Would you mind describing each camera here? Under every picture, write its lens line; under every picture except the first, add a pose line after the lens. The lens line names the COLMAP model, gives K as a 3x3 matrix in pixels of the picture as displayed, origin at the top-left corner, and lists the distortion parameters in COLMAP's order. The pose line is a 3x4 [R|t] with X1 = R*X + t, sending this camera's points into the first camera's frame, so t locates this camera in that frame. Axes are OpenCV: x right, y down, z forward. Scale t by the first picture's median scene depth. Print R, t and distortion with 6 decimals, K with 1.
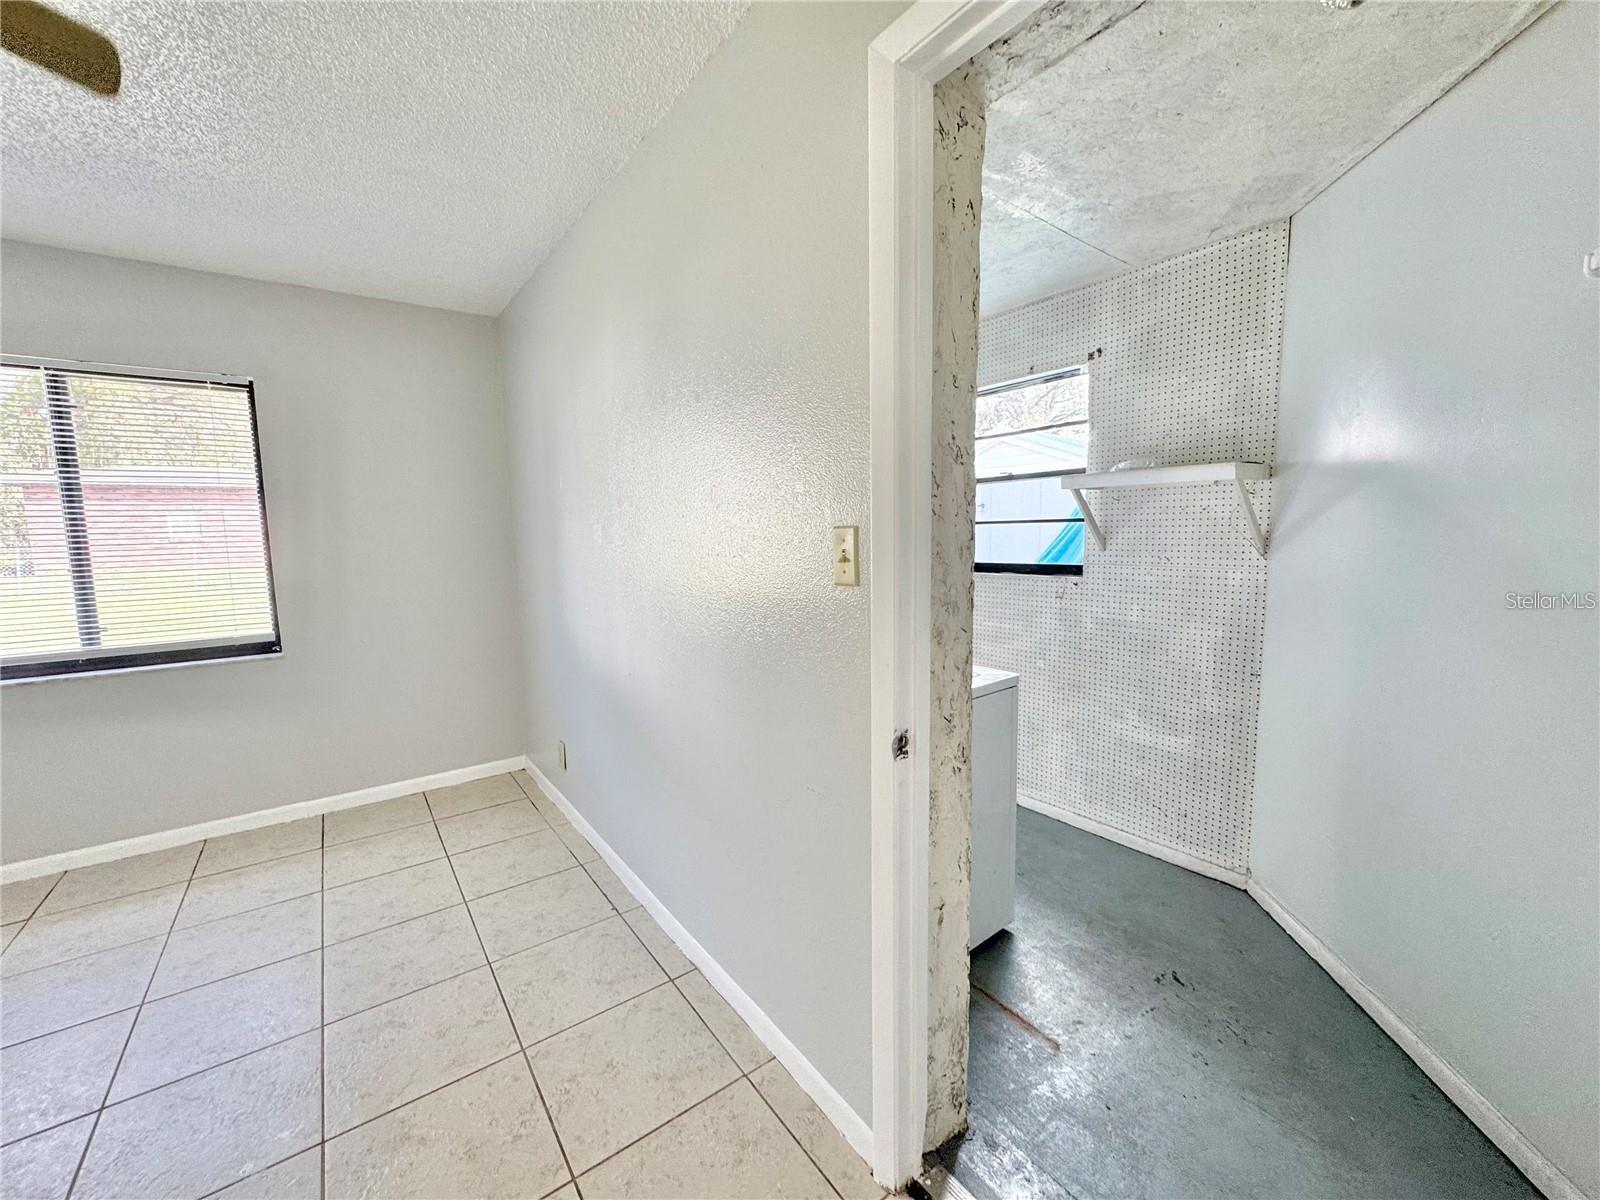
lens RADIAL K [[634.3, 0, 787.2], [0, 634.3, 598.7], [0, 0, 1]] dist [-0.000140, 0.000255]
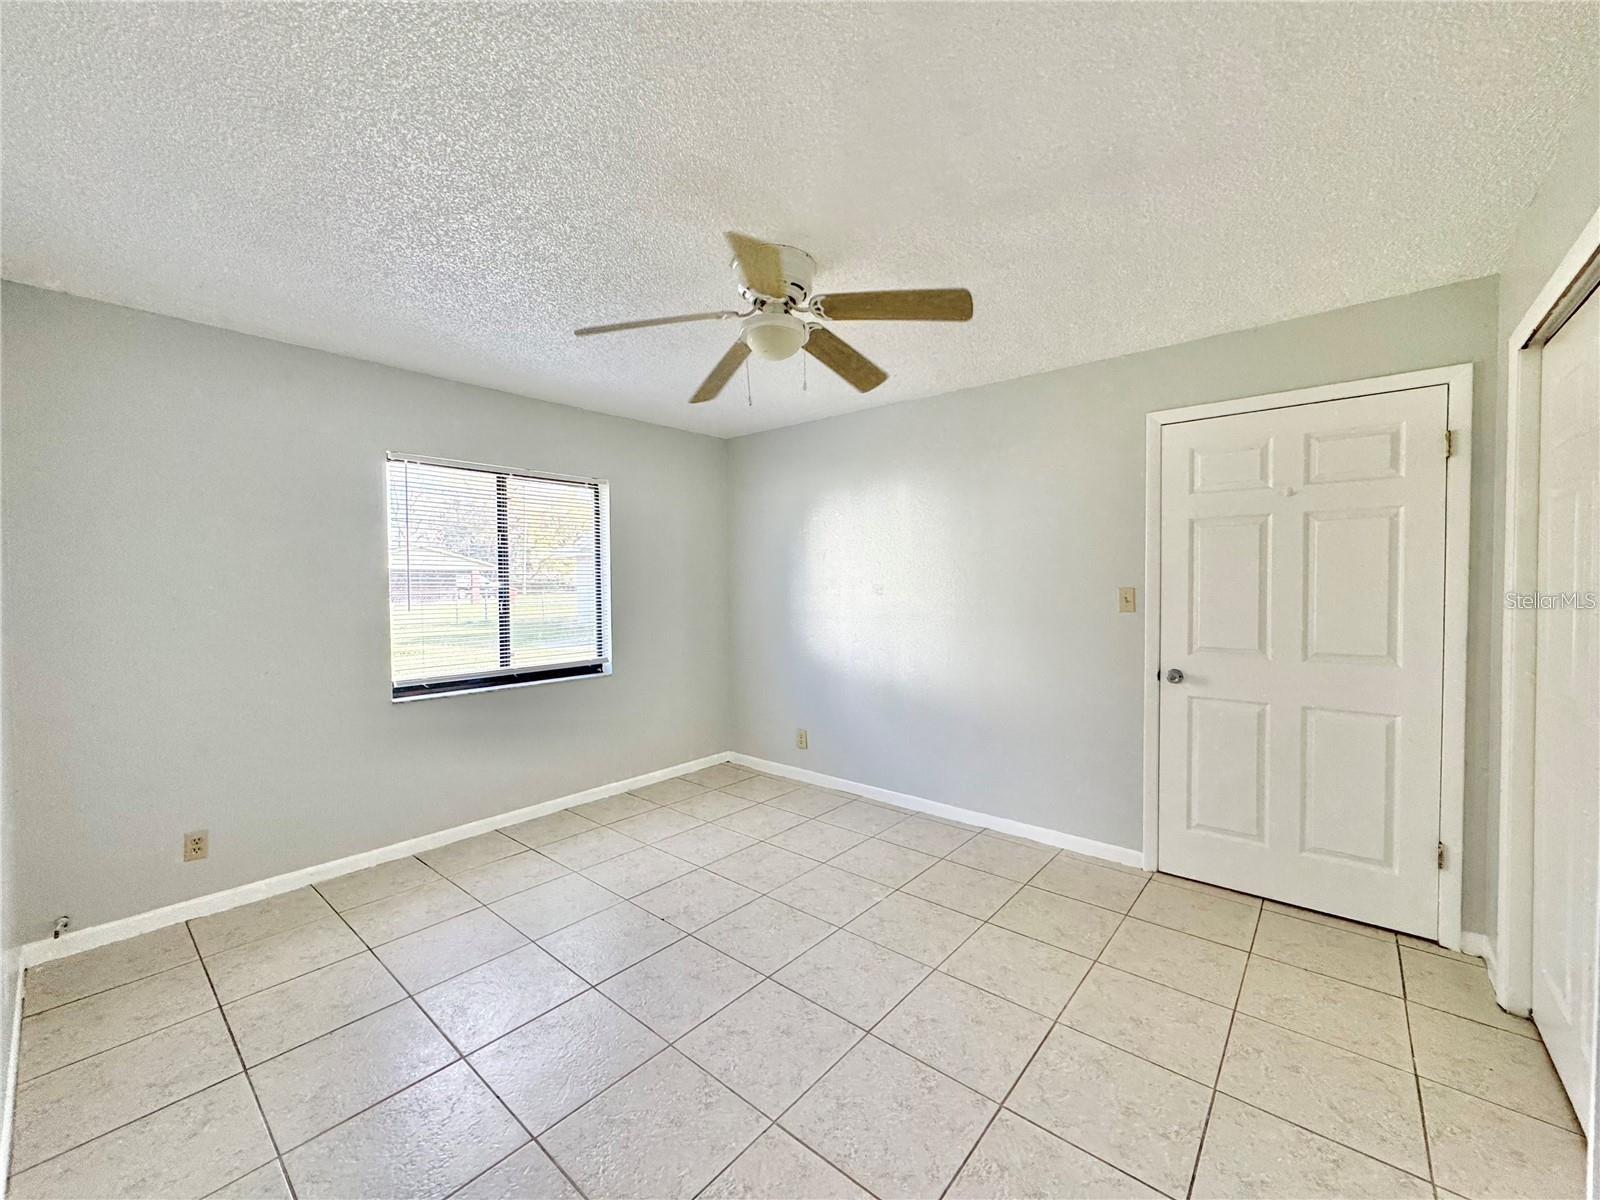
lens RADIAL K [[634.3, 0, 809.5], [0, 634.3, 594.7], [0, 0, 1]] dist [-0.000140, 0.000255]
pose [[0.969037, -0.002510, 0.246903, -0.706688], [0.029069, 0.994154, -0.103983, 0.073634], [-0.245199, 0.107941, 0.963445, -0.464782]]
